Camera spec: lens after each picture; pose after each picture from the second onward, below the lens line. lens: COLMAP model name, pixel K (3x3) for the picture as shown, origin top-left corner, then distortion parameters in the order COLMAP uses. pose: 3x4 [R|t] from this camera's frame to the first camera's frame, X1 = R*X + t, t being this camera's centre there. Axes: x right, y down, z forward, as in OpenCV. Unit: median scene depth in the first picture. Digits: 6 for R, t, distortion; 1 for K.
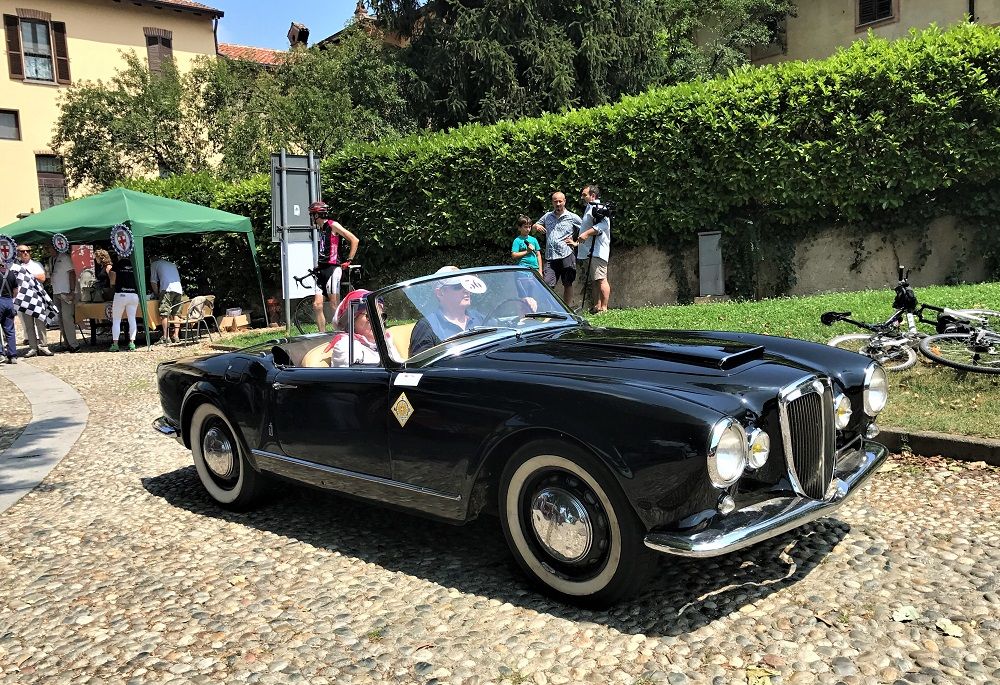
lens RADIAL K [[904.4, 0, 491.9], [0, 904.4, 393.6], [0, 0, 1]] dist [-0.012219, 0.073053]
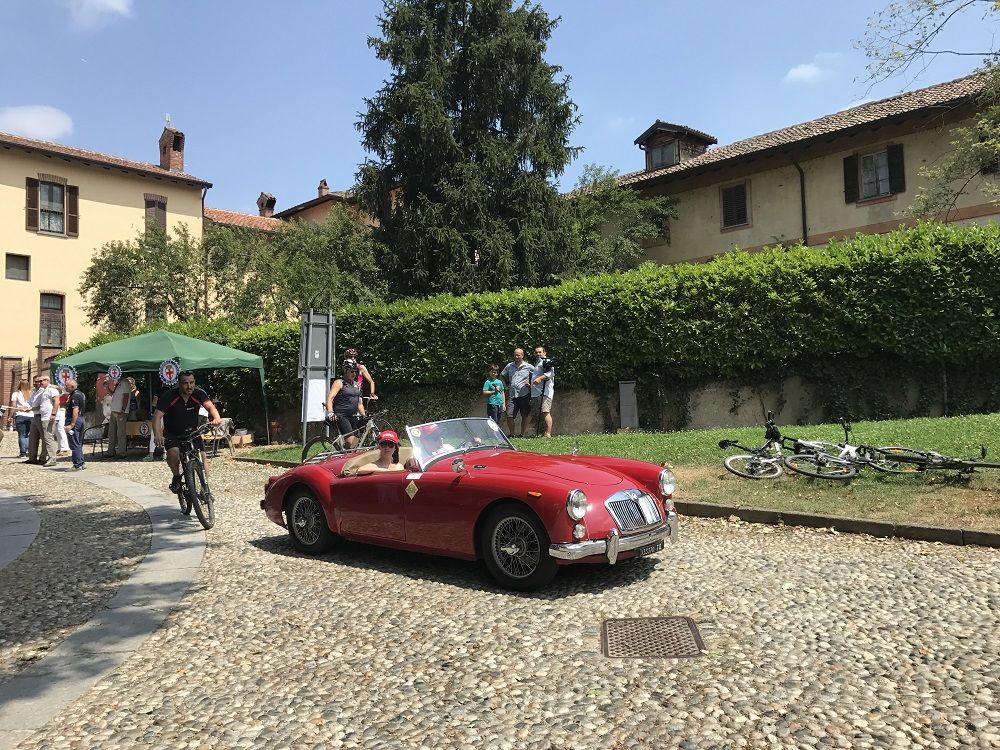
lens RADIAL K [[821.3, 0, 482.2], [0, 821.3, 379.2], [0, 0, 1]] dist [0.094050, -0.136836]
pose [[0.994546, 0.032677, 0.099049, -0.096422], [-0.015980, 0.986181, -0.164901, 0.025162], [-0.103069, 0.162419, 0.981324, -0.188196]]
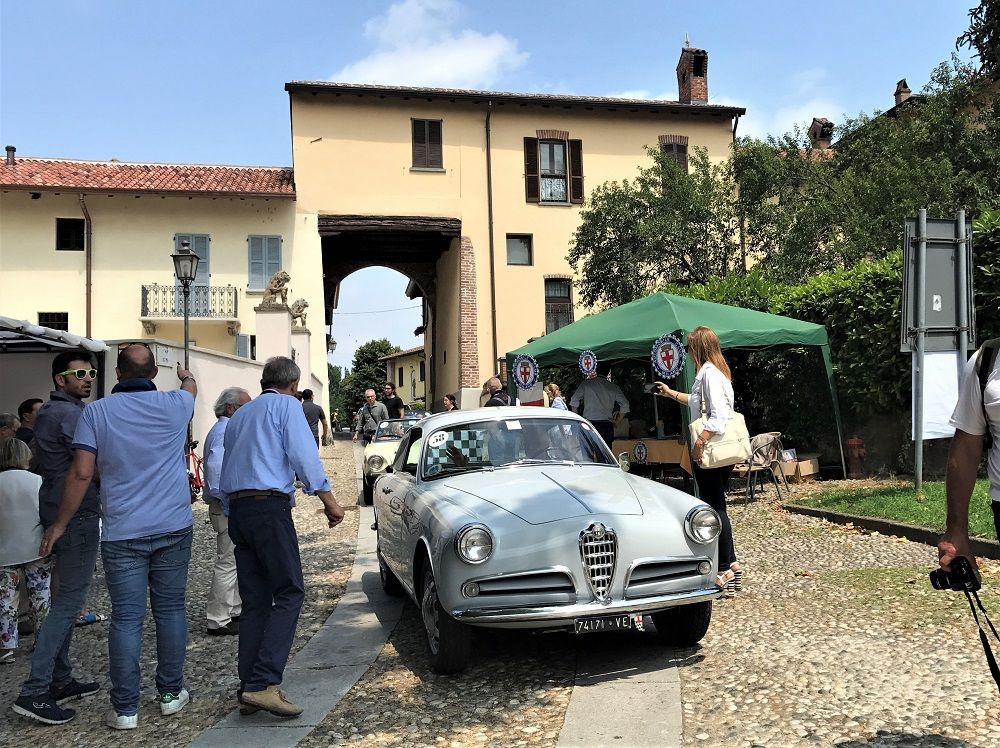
lens RADIAL K [[974.4, 0, 513.1], [0, 974.4, 376.6], [0, 0, 1]] dist [0.052400, -0.241230]
pose [[0.891375, -0.014140, -0.453047, -0.172915], [-0.059508, 0.987211, -0.147894, -0.030516], [0.449344, 0.158789, 0.879134, 0.264580]]
